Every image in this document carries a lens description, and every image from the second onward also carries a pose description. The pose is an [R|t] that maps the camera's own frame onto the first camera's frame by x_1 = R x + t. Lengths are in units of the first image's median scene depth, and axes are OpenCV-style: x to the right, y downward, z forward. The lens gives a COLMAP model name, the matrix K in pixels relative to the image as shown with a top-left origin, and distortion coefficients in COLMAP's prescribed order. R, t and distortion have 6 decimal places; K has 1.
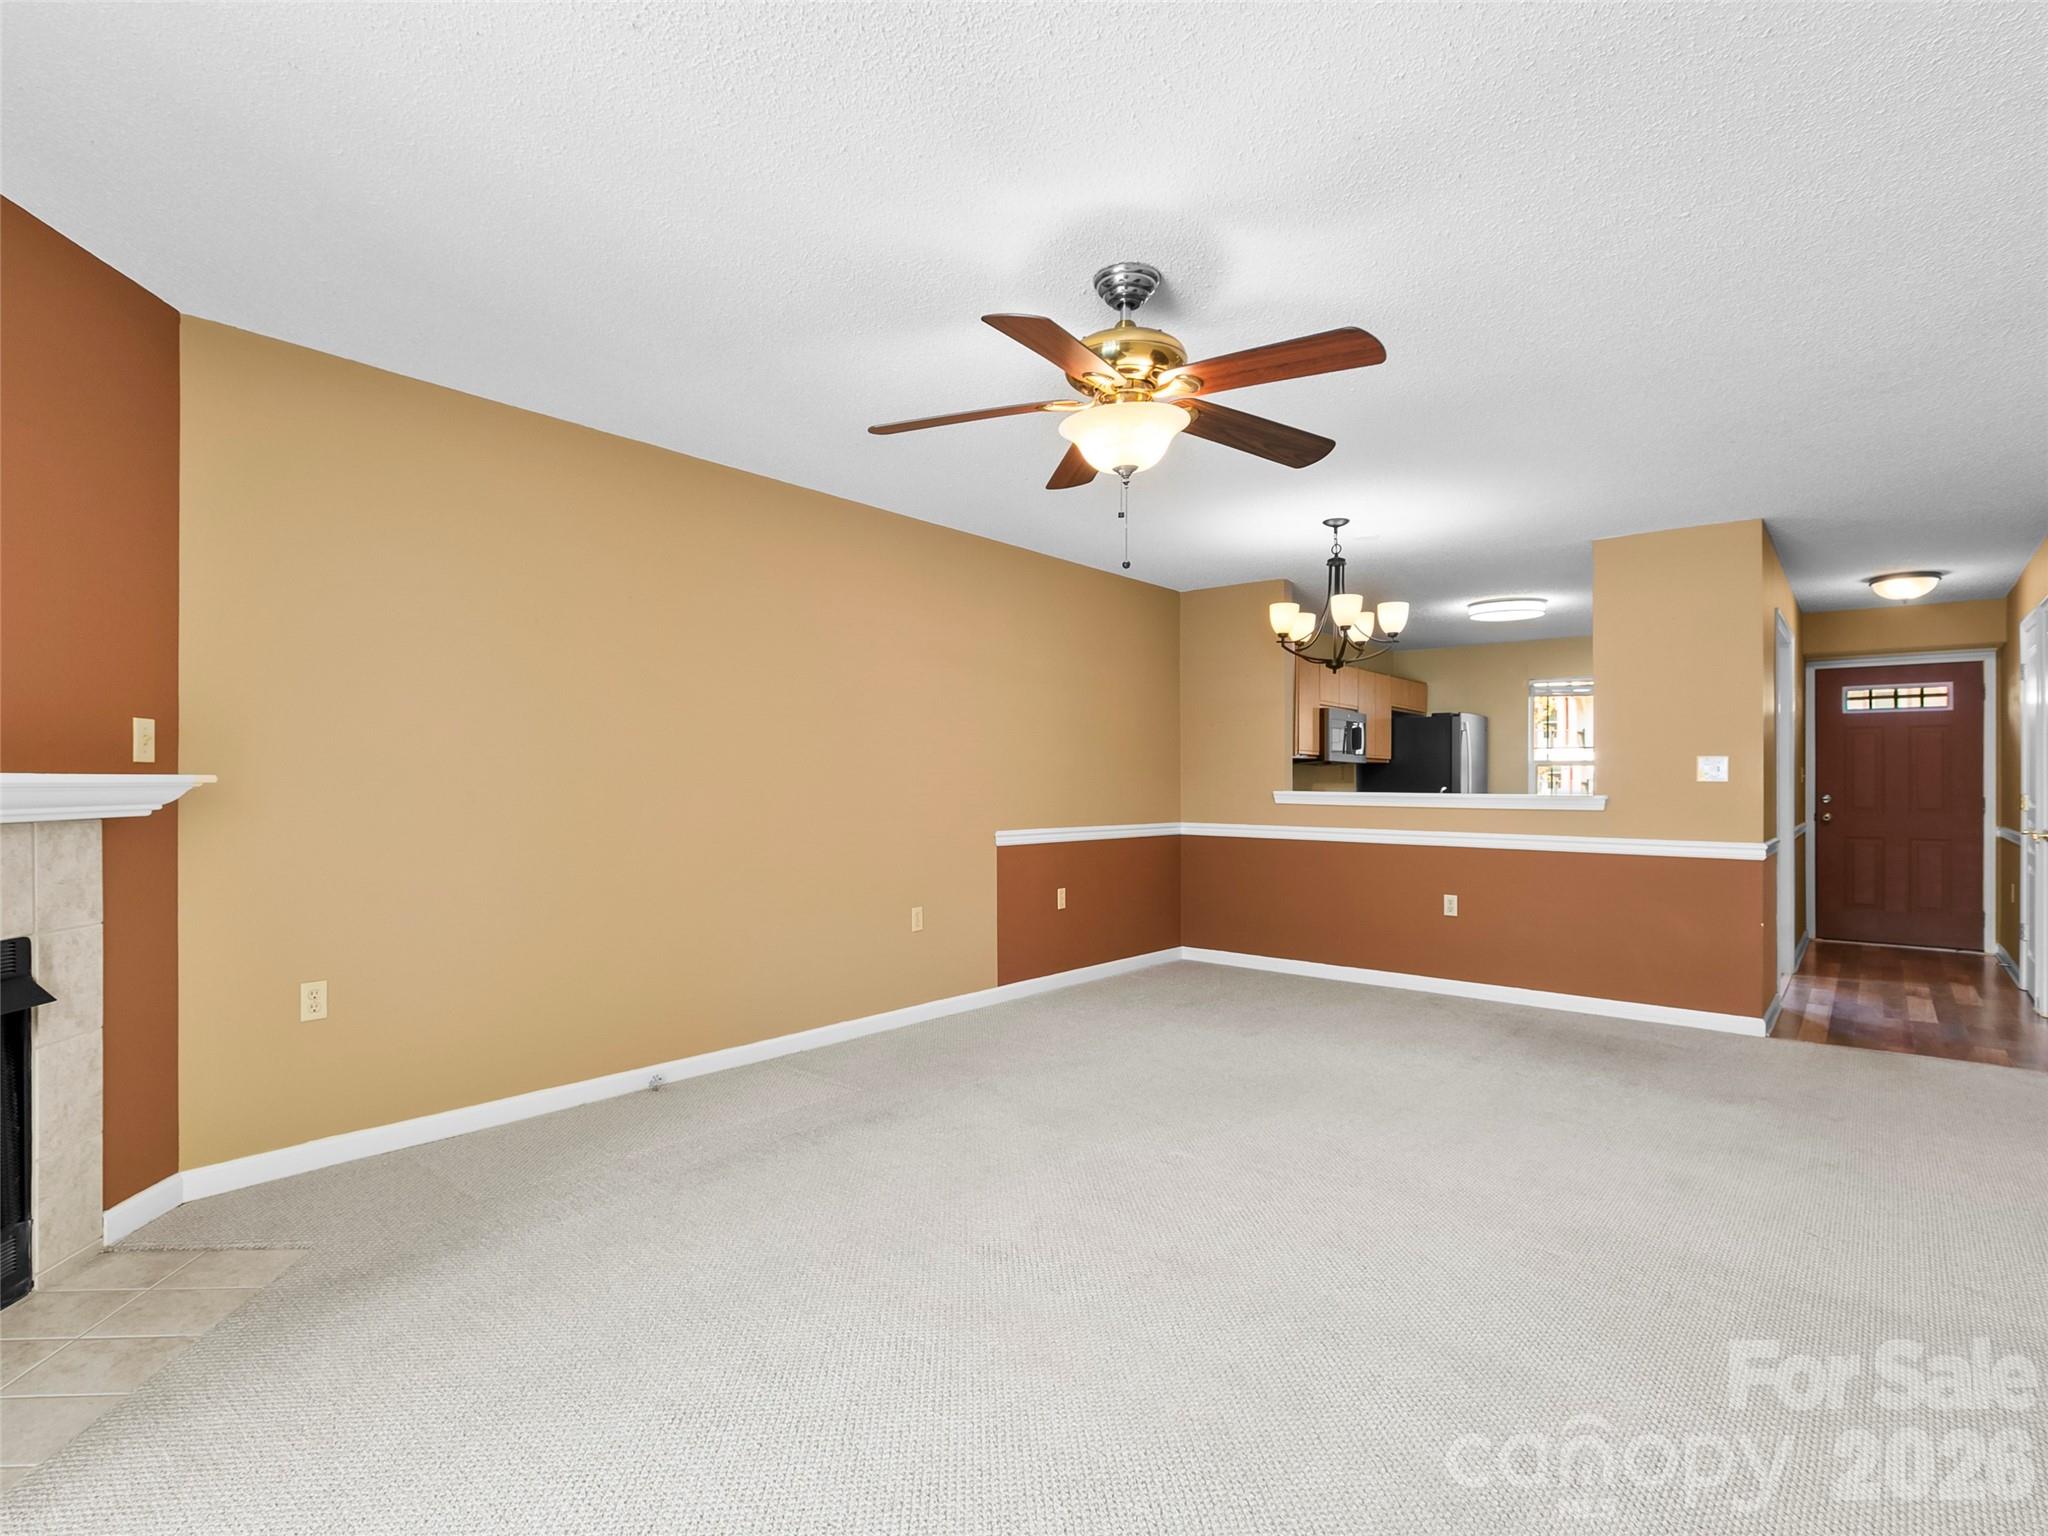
lens RADIAL K [[1025.9, 0, 974.2], [0, 1025.9, 782.5], [0, 0, 1]] dist [-0.000448, -0.000759]
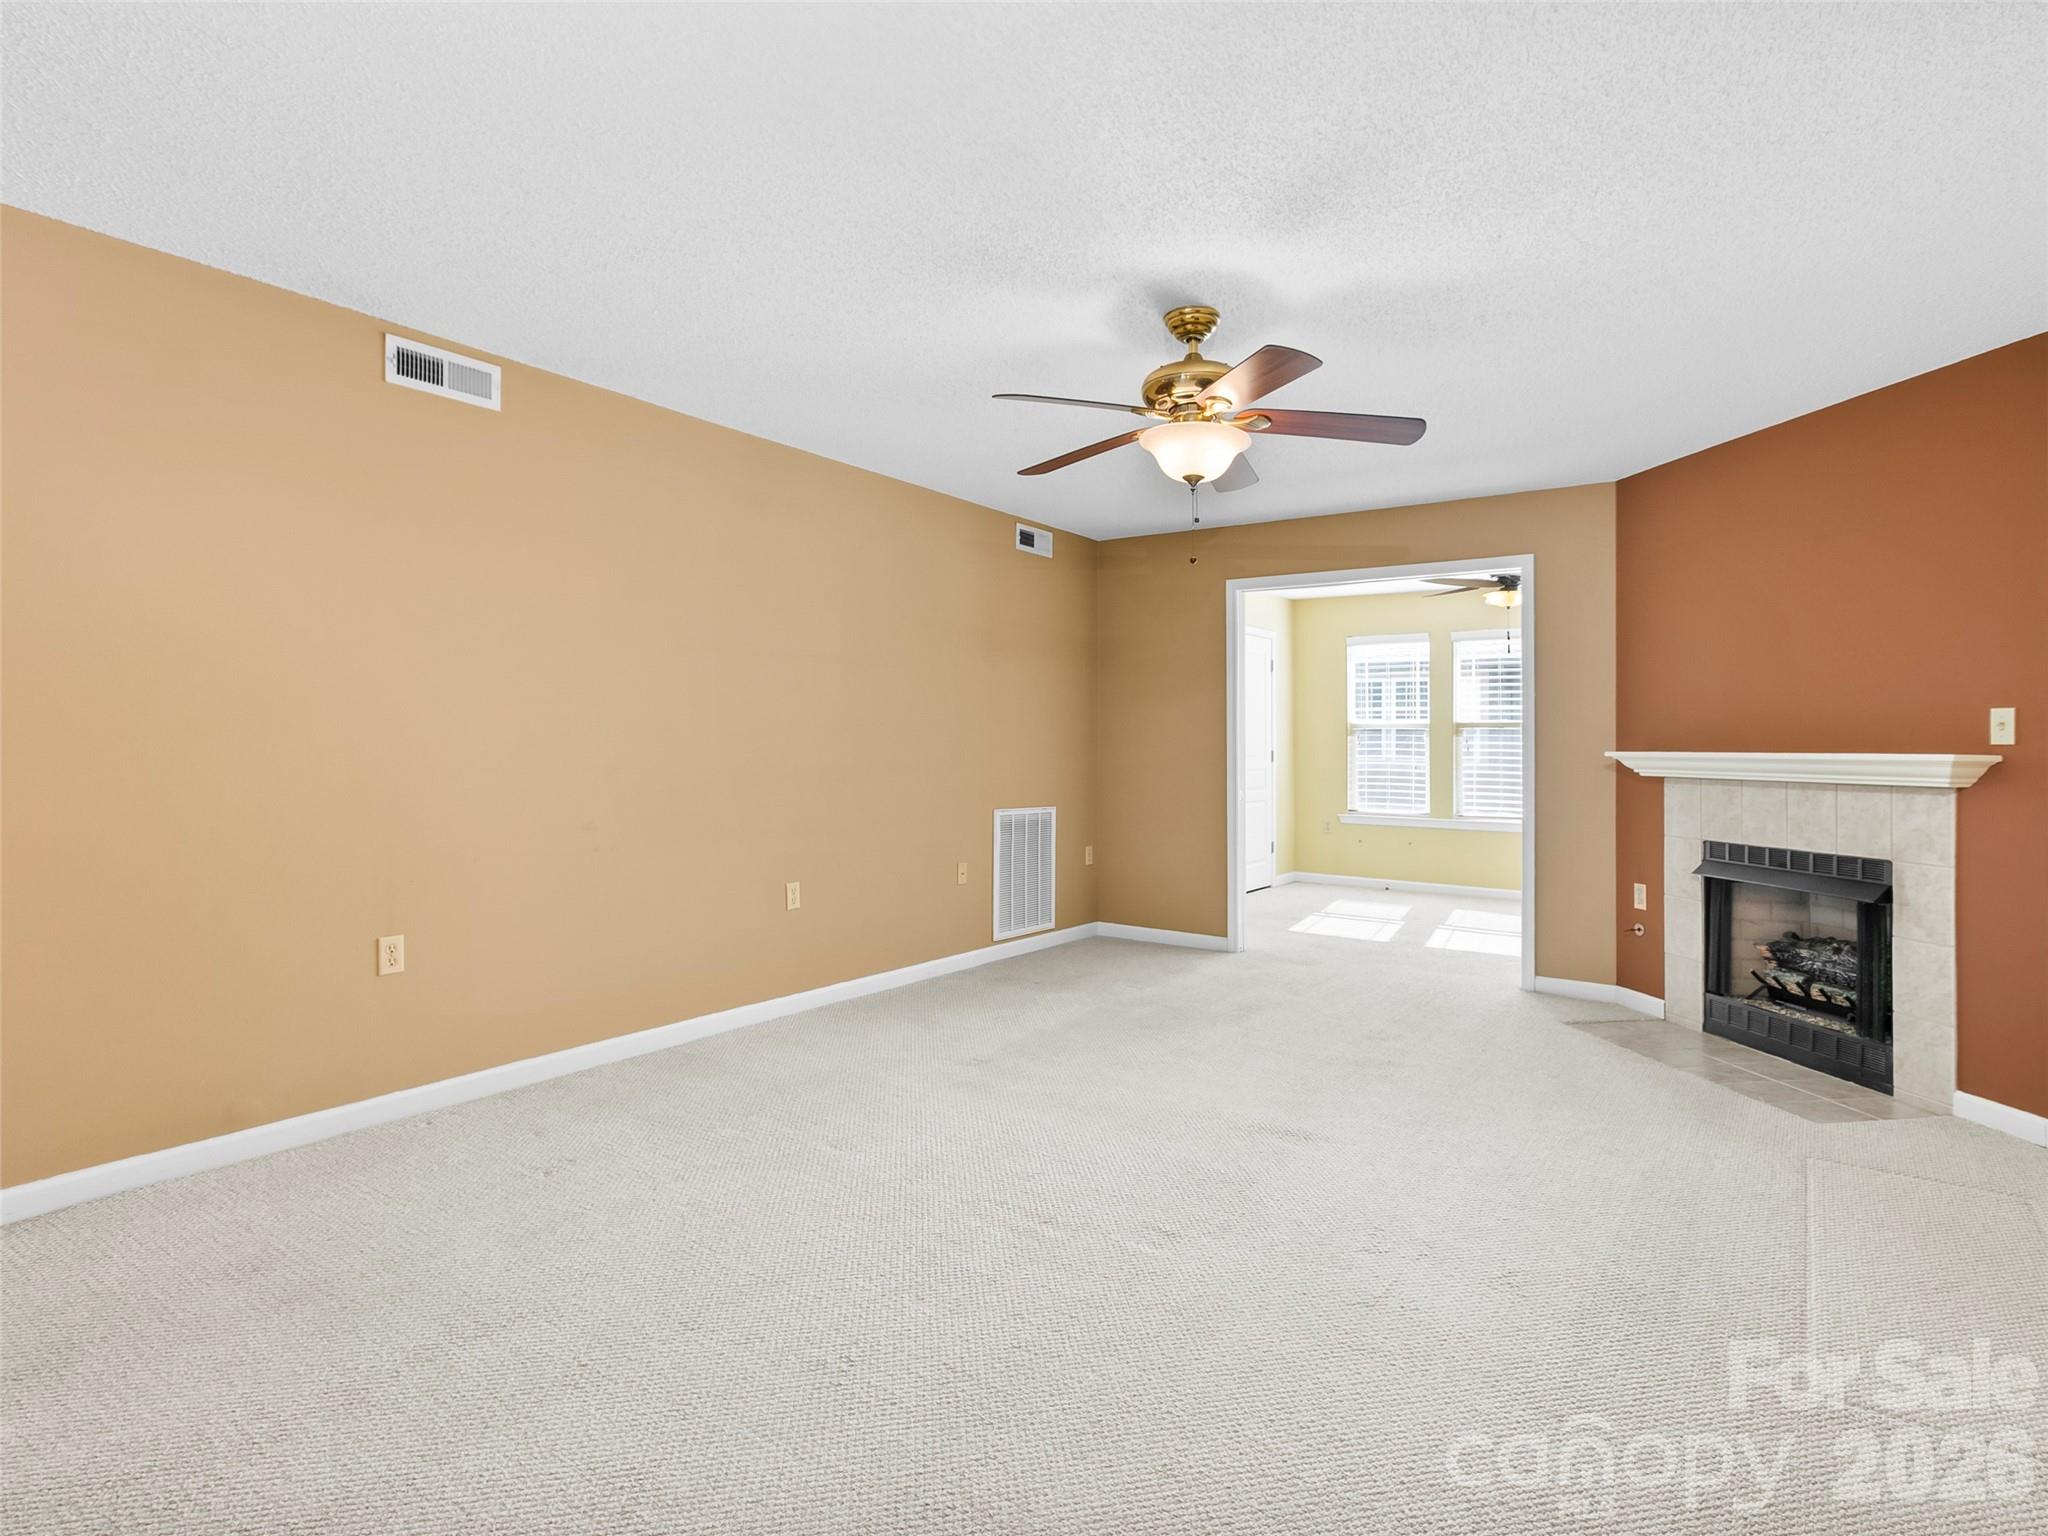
lens RADIAL K [[1047.1, 0, 1031.1], [0, 1047.1, 760.0], [0, 0, 1]] dist [0.001348, -0.000575]
pose [[-0.990964, -0.011702, -0.133618, 0.211222], [-0.013446, 0.999836, 0.012161, -0.000643], [0.133454, 0.013847, -0.990958, 0.909893]]
